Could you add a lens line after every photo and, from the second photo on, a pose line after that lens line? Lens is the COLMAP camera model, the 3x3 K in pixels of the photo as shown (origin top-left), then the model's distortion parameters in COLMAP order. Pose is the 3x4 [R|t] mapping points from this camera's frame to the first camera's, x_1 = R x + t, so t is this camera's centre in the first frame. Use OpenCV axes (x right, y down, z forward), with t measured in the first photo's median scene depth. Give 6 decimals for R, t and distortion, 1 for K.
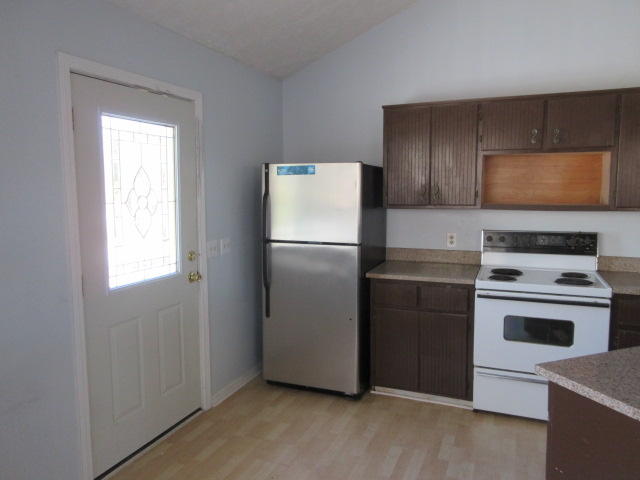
lens RADIAL K [[477.4, 0, 320.0], [0, 477.4, 240.0], [0, 0, 1]] dist [0.011371, 0.001571]
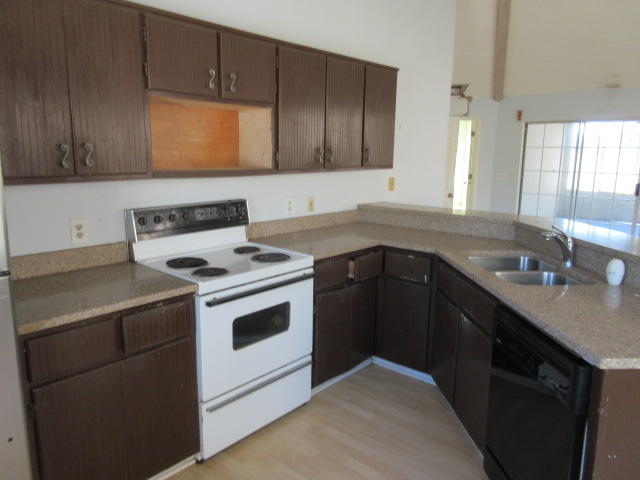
lens RADIAL K [[477.4, 0, 320.0], [0, 477.4, 240.0], [0, 0, 1]] dist [0.011371, 0.001571]
pose [[0.321593, -0.165759, 0.932257, -0.227083], [0.089518, 0.985471, 0.144340, -0.056092], [-0.942637, 0.037035, 0.331758, 0.559813]]
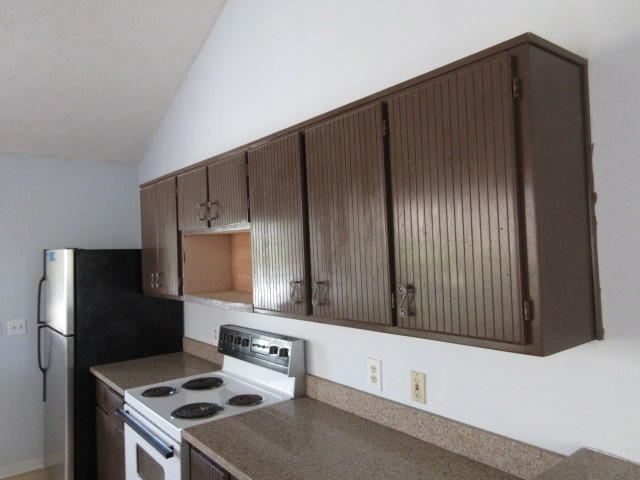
lens RADIAL K [[477.4, 0, 320.0], [0, 477.4, 240.0], [0, 0, 1]] dist [0.011371, 0.001571]
pose [[0.873242, -0.029197, -0.486412, 0.941143], [-0.030685, 0.992927, -0.114689, -0.081319], [0.486320, 0.115077, 0.866170, 0.392641]]
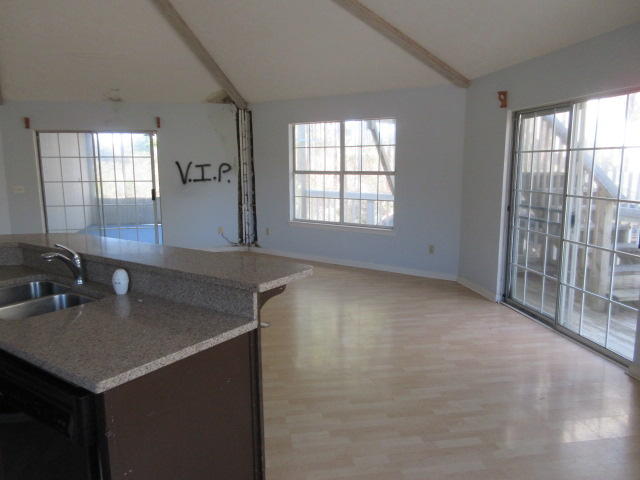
lens RADIAL K [[477.4, 0, 320.0], [0, 477.4, 240.0], [0, 0, 1]] dist [0.011371, 0.001571]
pose [[-0.539821, -0.130445, 0.831611, -0.195977], [0.099152, 0.971190, 0.216701, -0.056835], [-0.835920, 0.199436, -0.511335, 0.498653]]
